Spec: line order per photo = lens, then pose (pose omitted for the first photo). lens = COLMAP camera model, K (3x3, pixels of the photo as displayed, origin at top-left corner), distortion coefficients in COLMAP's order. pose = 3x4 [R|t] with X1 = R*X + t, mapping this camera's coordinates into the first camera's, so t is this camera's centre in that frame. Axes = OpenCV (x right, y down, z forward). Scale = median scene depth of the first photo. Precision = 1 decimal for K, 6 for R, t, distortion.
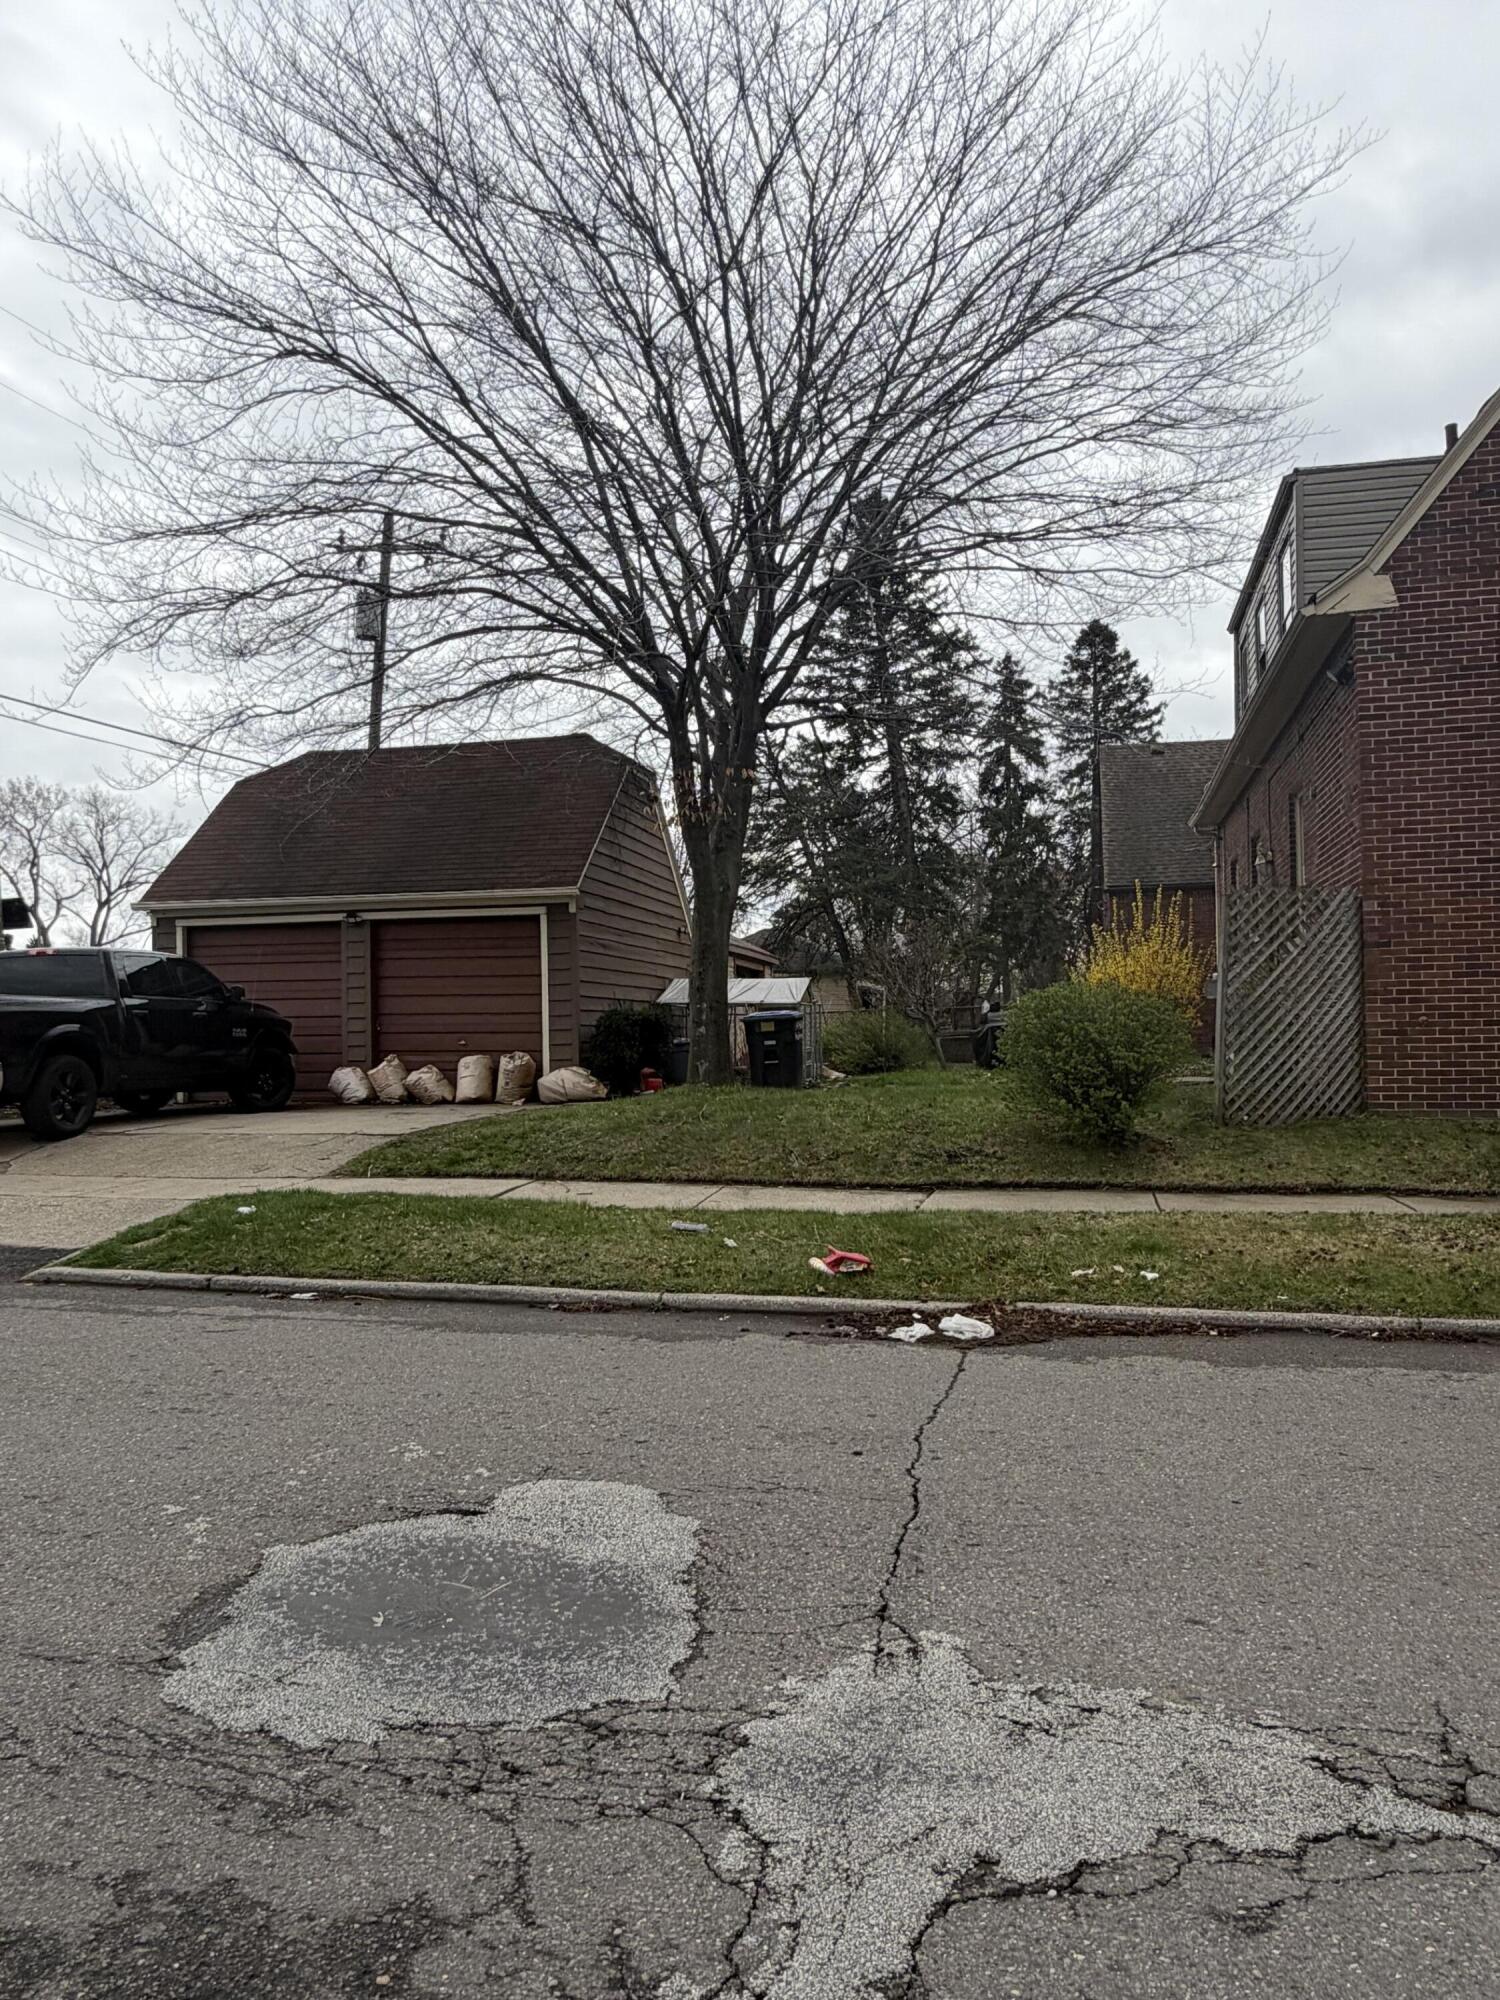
lens RADIAL K [[1361.8, 0, 750.0], [0, 1361.8, 1000.0], [0, 0, 1]] dist [-0.000533, 0.000760]
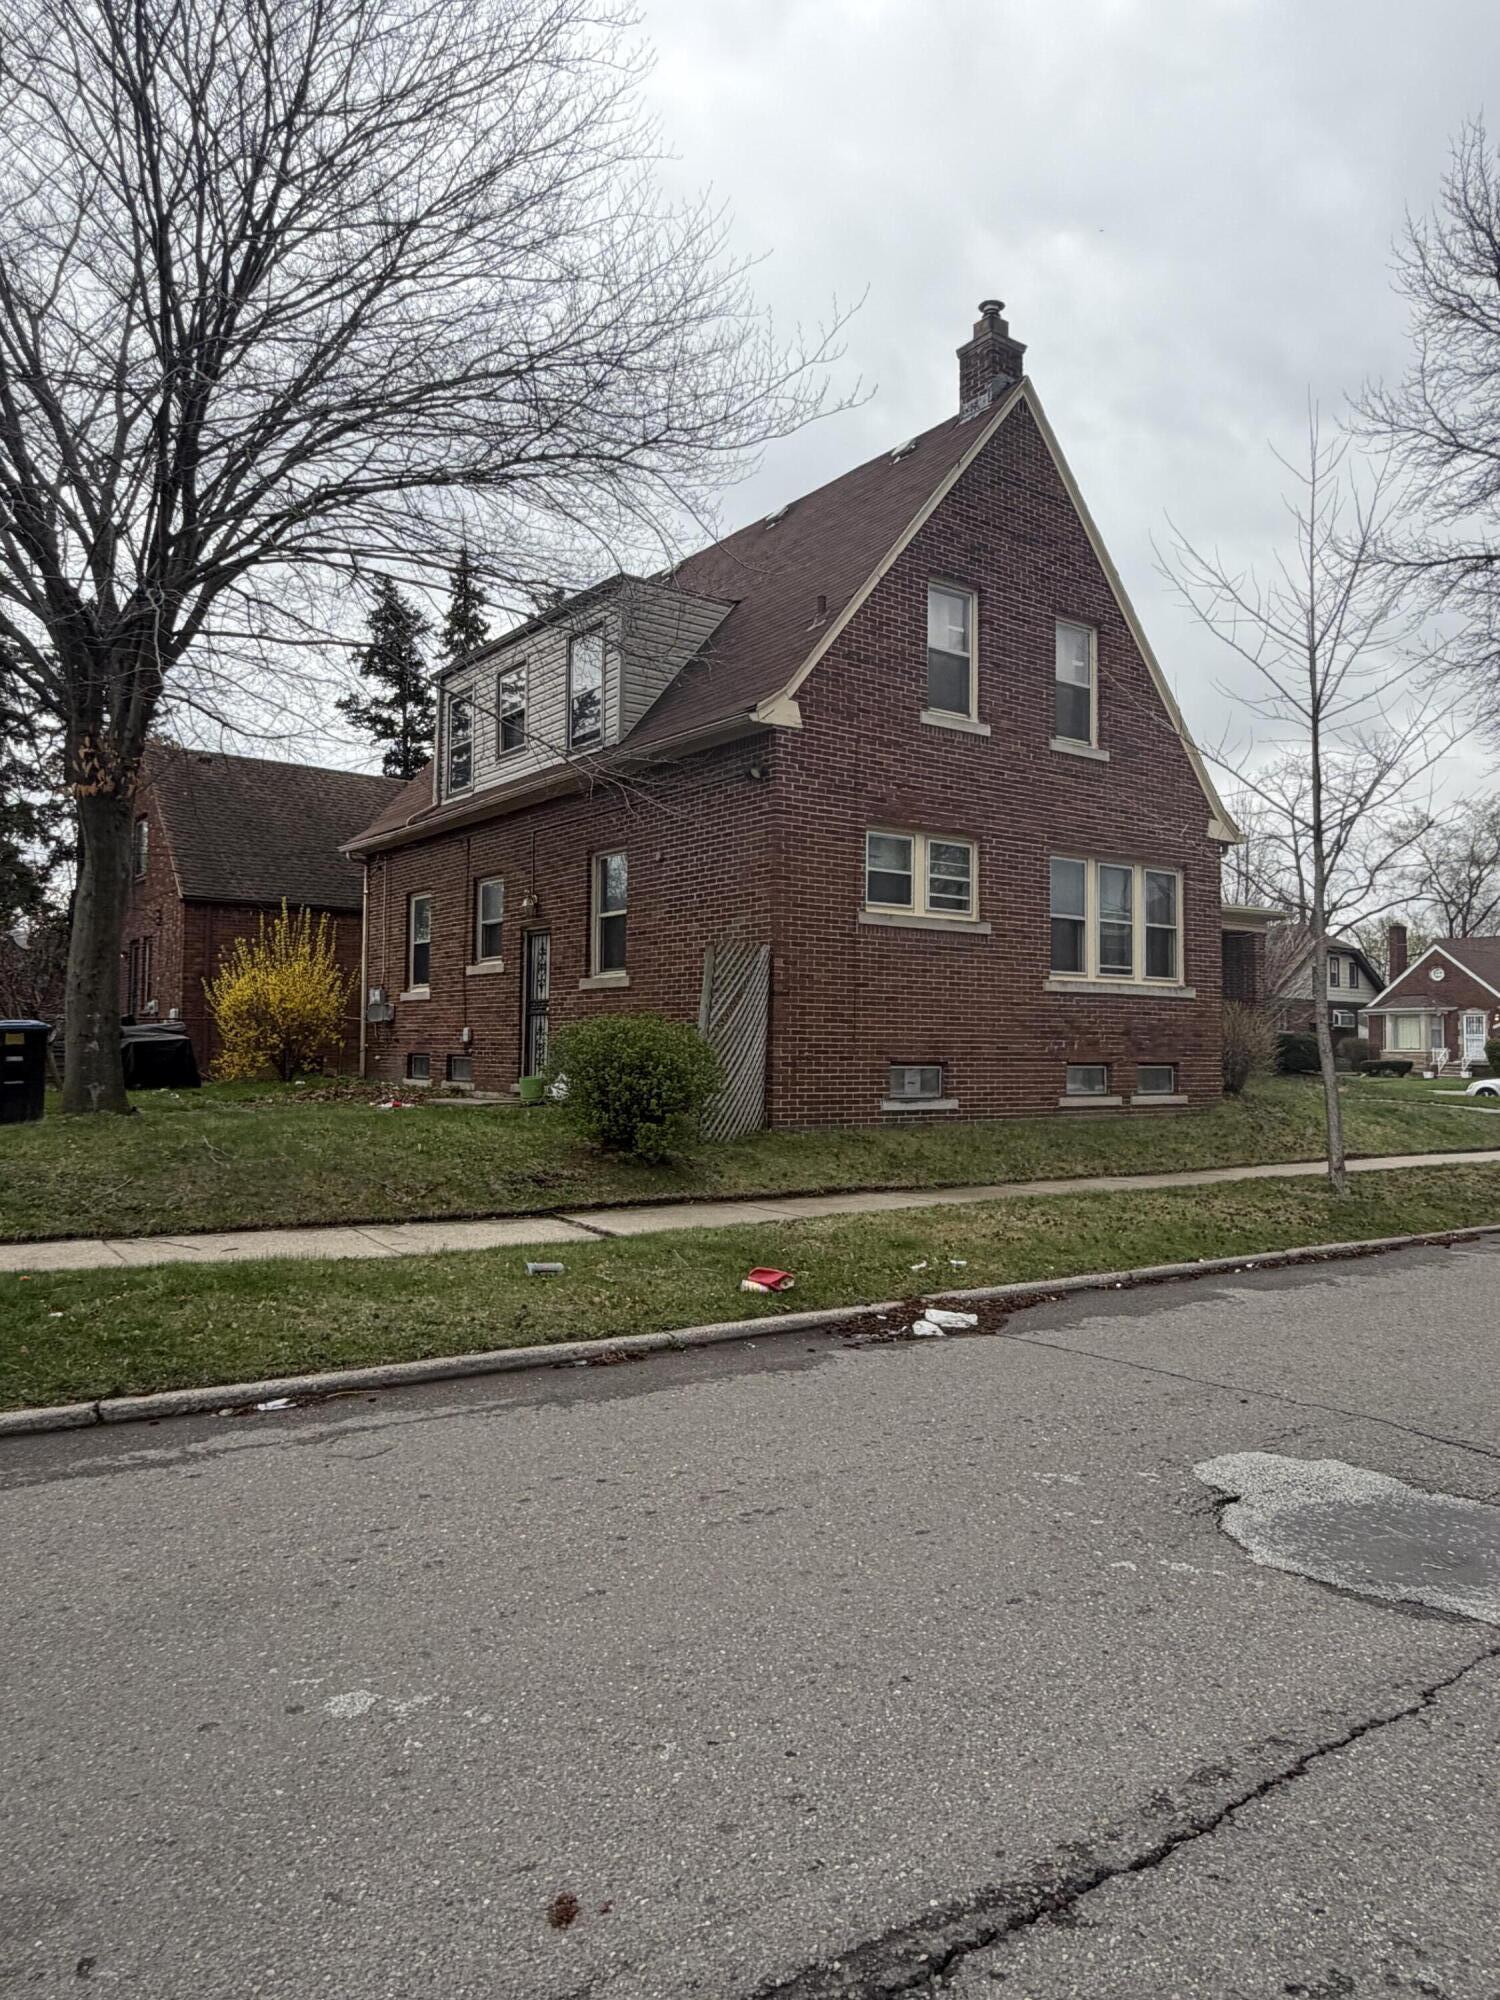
lens RADIAL K [[1361.8, 0, 750.0], [0, 1361.8, 1000.0], [0, 0, 1]] dist [-0.000533, 0.000760]
pose [[0.643926, 0.050326, 0.763431, -1.331111], [-0.042132, 0.998653, -0.030295, 0.009590], [-0.763927, -0.012657, 0.645179, 0.565802]]
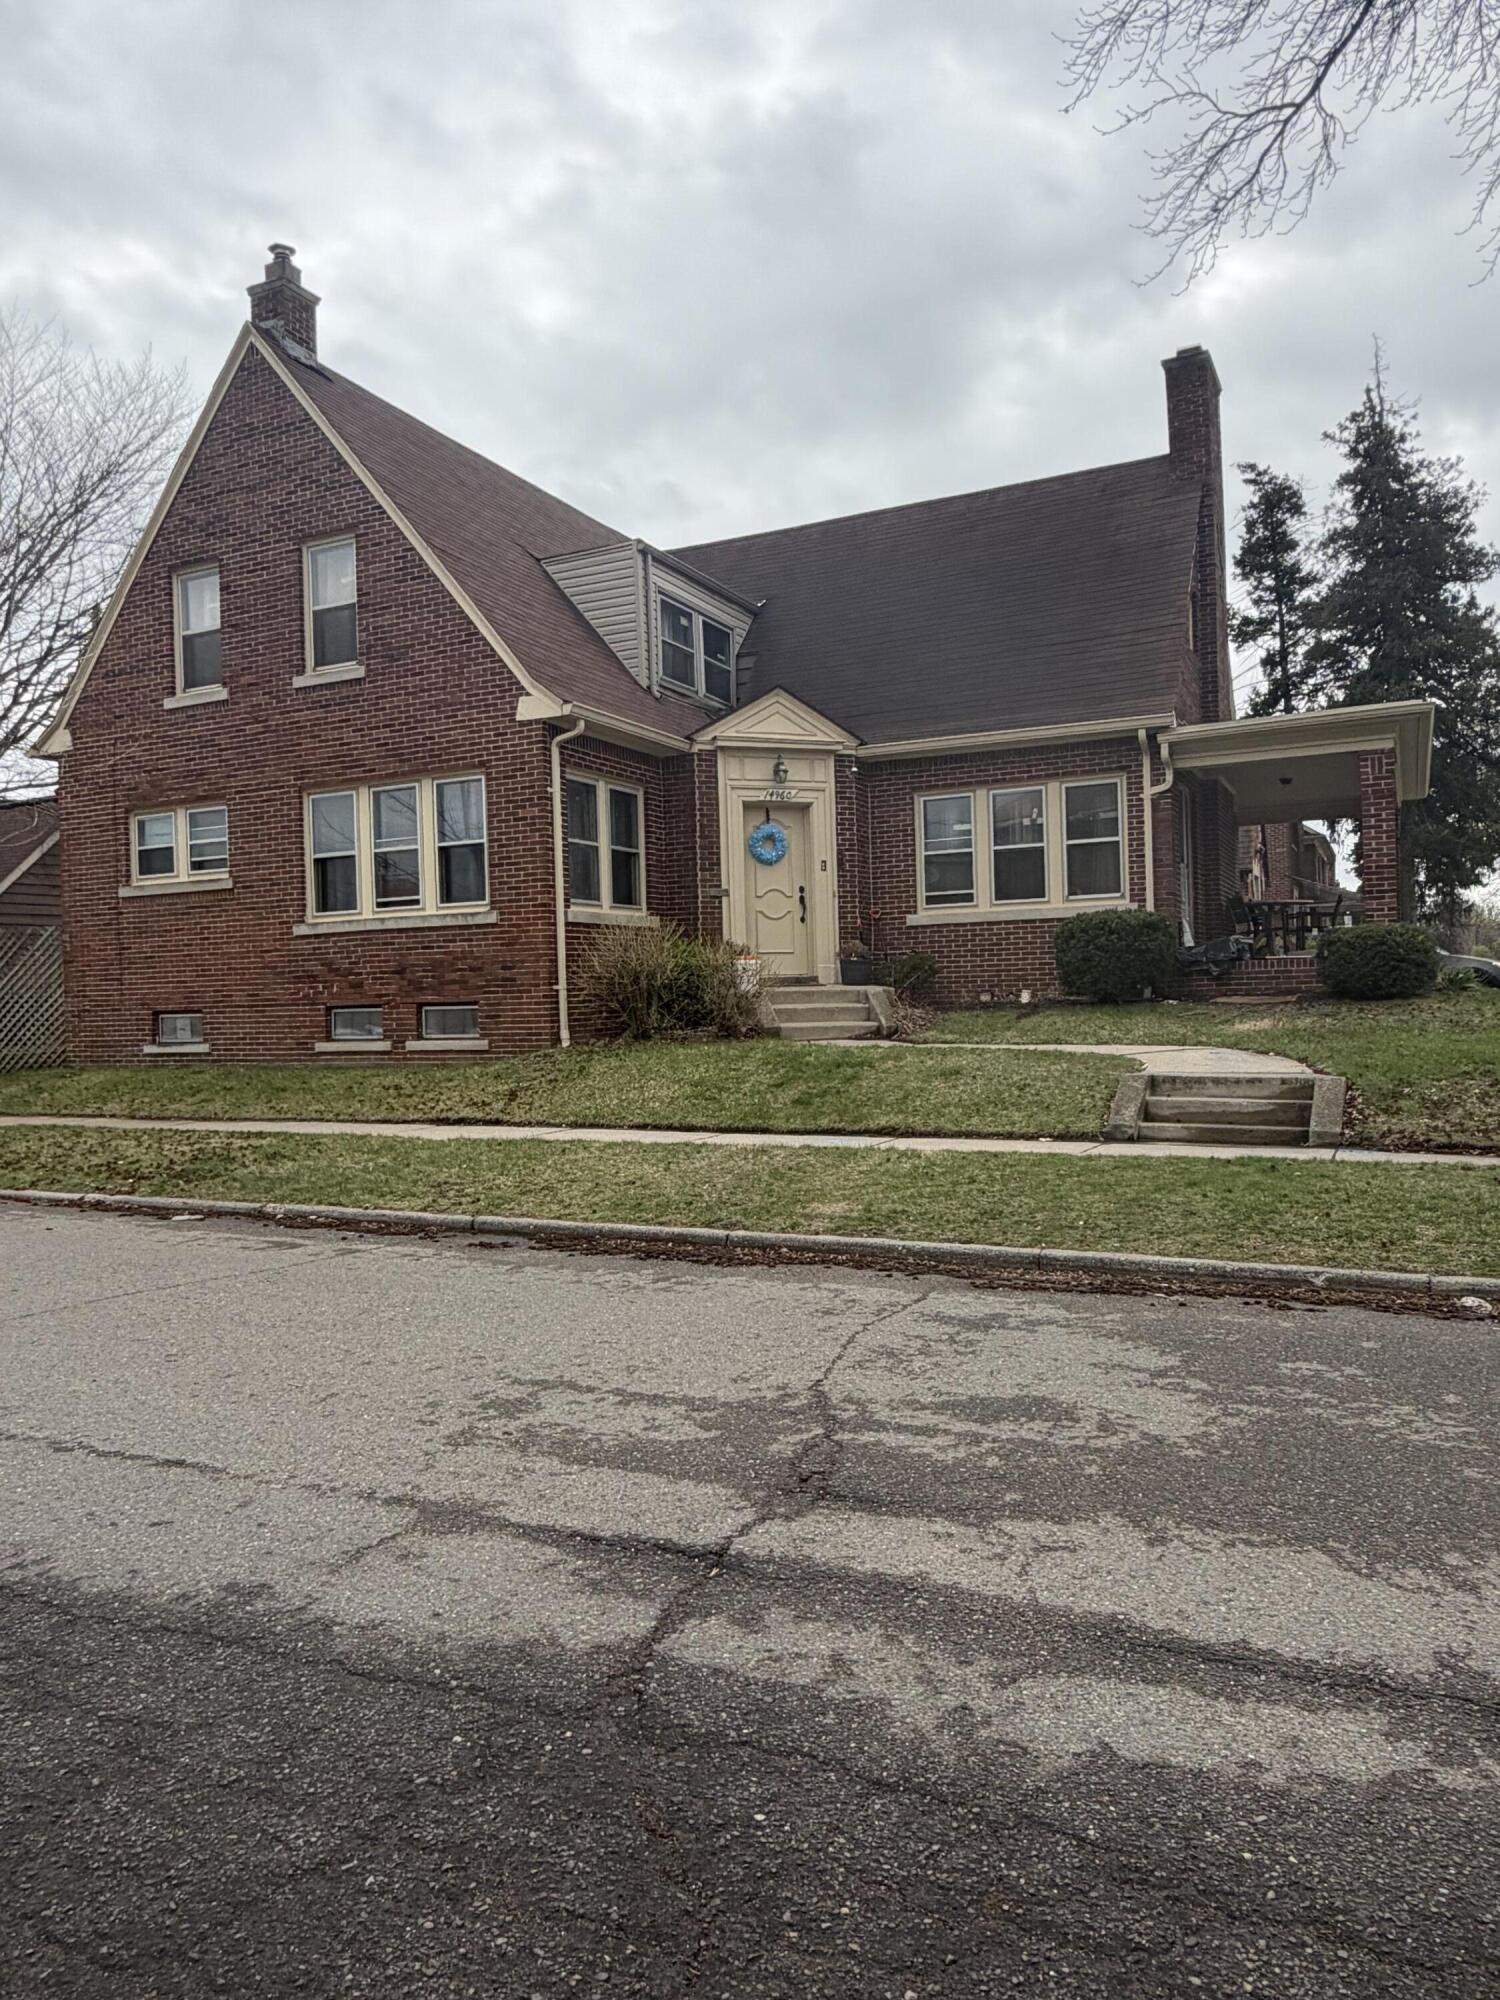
lens RADIAL K [[1361.8, 0, 750.0], [0, 1361.8, 1000.0], [0, 0, 1]] dist [-0.000533, 0.000760]
pose [[0.974828, -0.011842, -0.222643, 4.103331], [0.021157, 0.998996, 0.039497, -0.107081], [0.221951, -0.043213, 0.974100, -0.997538]]
